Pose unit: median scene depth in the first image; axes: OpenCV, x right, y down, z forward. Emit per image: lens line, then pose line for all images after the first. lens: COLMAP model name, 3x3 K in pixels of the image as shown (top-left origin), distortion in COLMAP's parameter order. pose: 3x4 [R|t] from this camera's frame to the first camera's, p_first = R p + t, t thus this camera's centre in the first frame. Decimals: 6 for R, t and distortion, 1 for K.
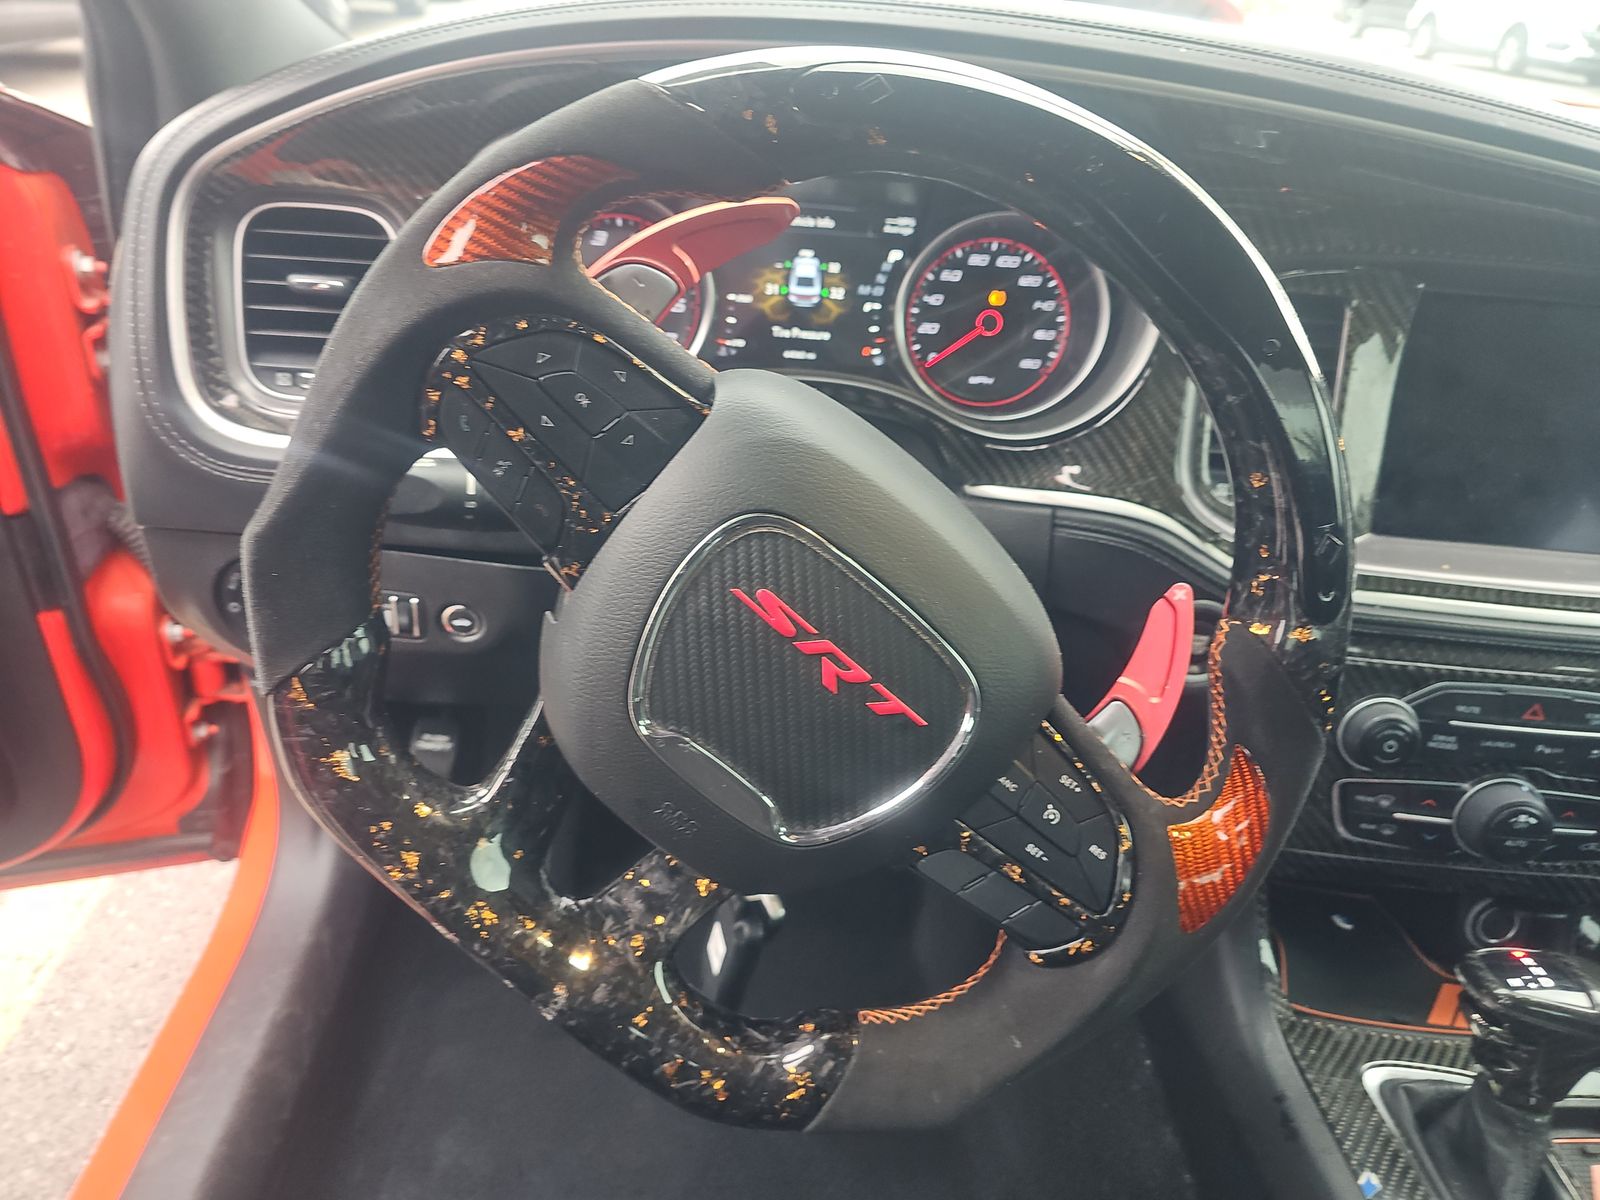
lens RADIAL K [[1044.6, 0, 800.0], [0, 1044.6, 600.0], [0, 0, 1]] dist [0.026975, -0.031809]
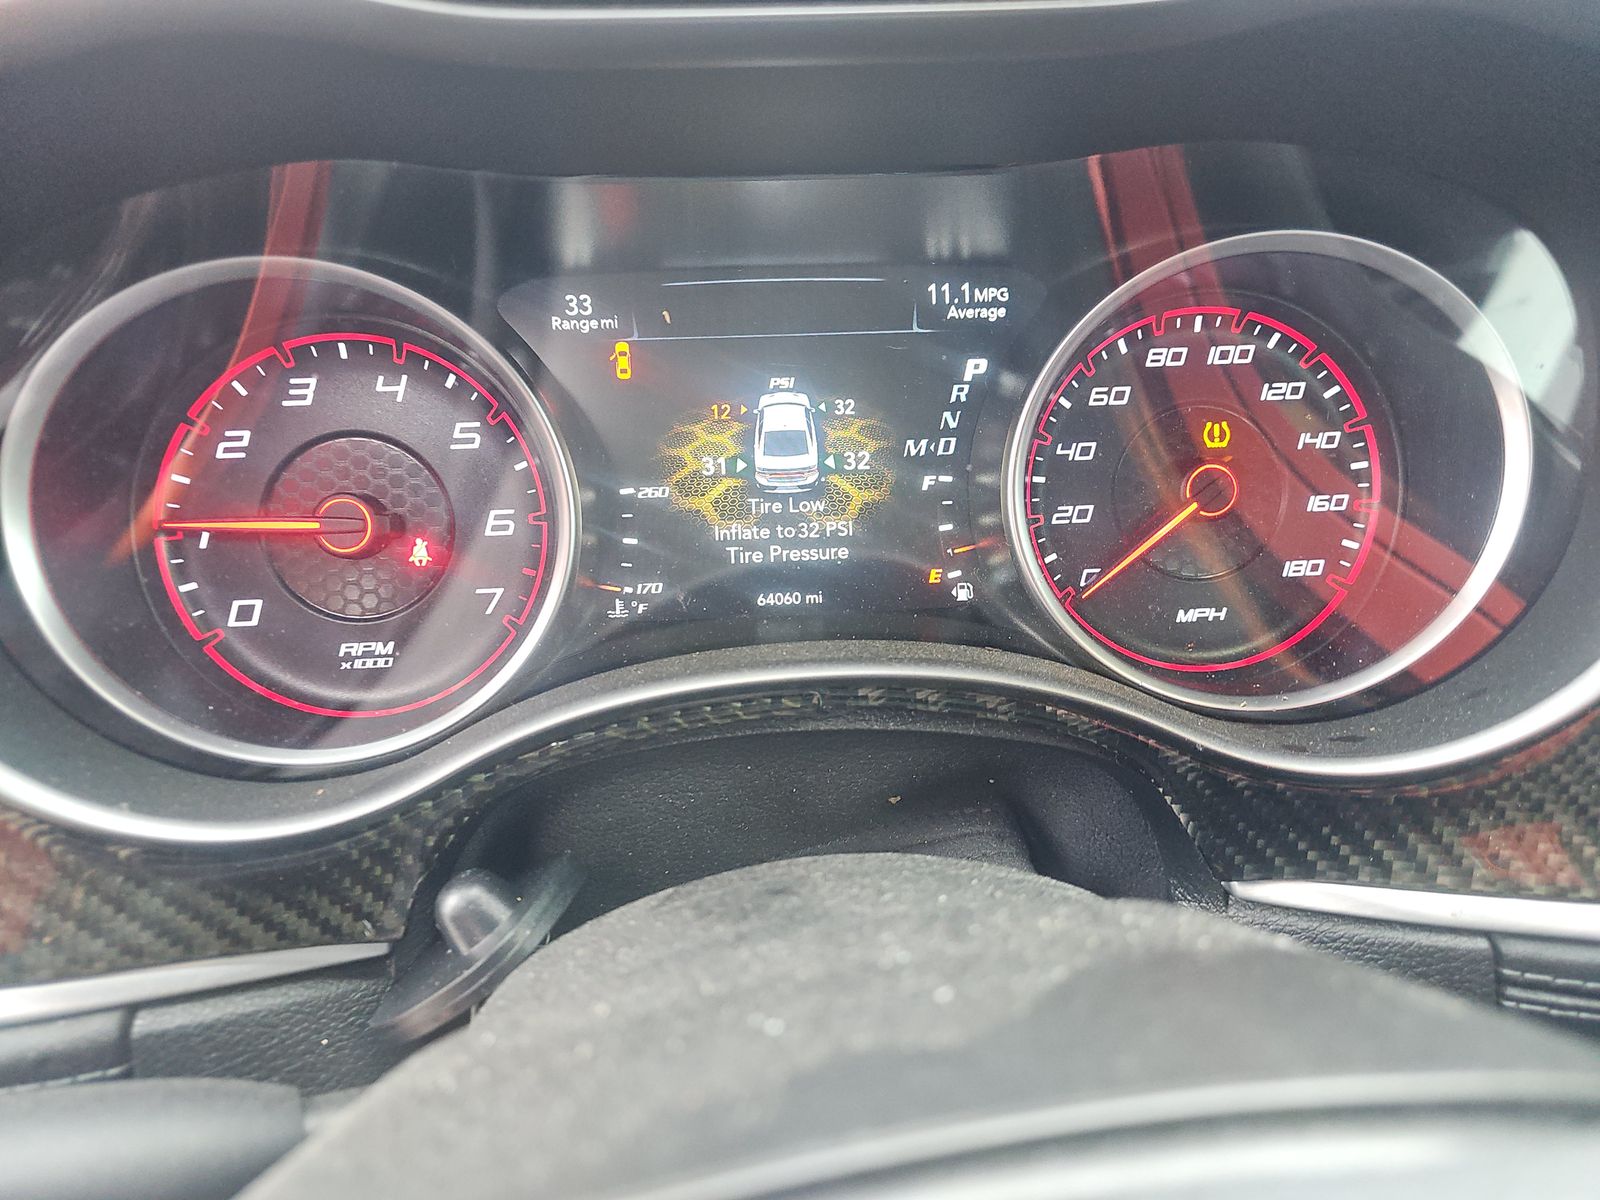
lens RADIAL K [[1044.6, 0, 800.0], [0, 1044.6, 600.0], [0, 0, 1]] dist [0.026975, -0.031809]
pose [[0.994006, -0.104277, 0.032844, -0.010923], [0.108024, 0.983034, -0.148241, -0.167751], [-0.016828, 0.150900, 0.988406, 0.558474]]
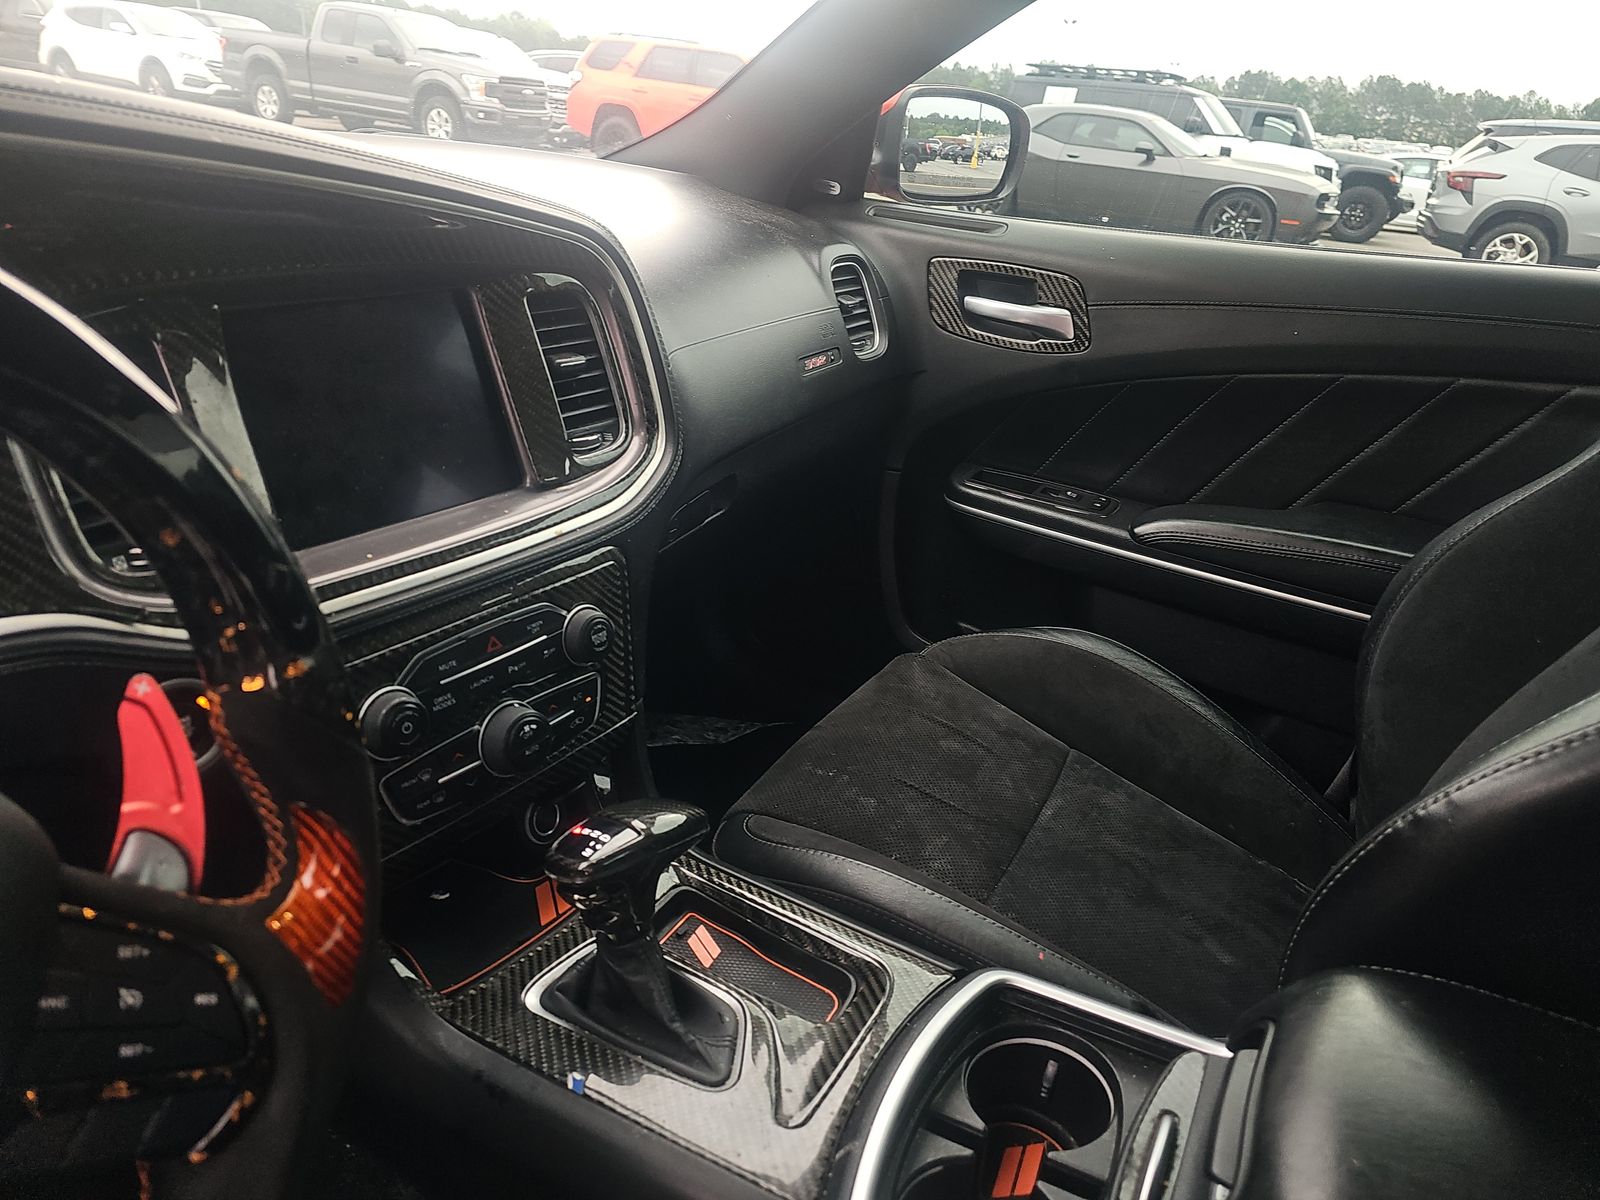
lens RADIAL K [[1044.6, 0, 800.0], [0, 1044.6, 600.0], [0, 0, 1]] dist [0.026975, -0.031809]
pose [[0.513623, -0.376185, 0.771153, -0.002331], [0.397191, 0.900909, 0.174936, -0.006296], [-0.760547, 0.216444, 0.612145, 0.032285]]
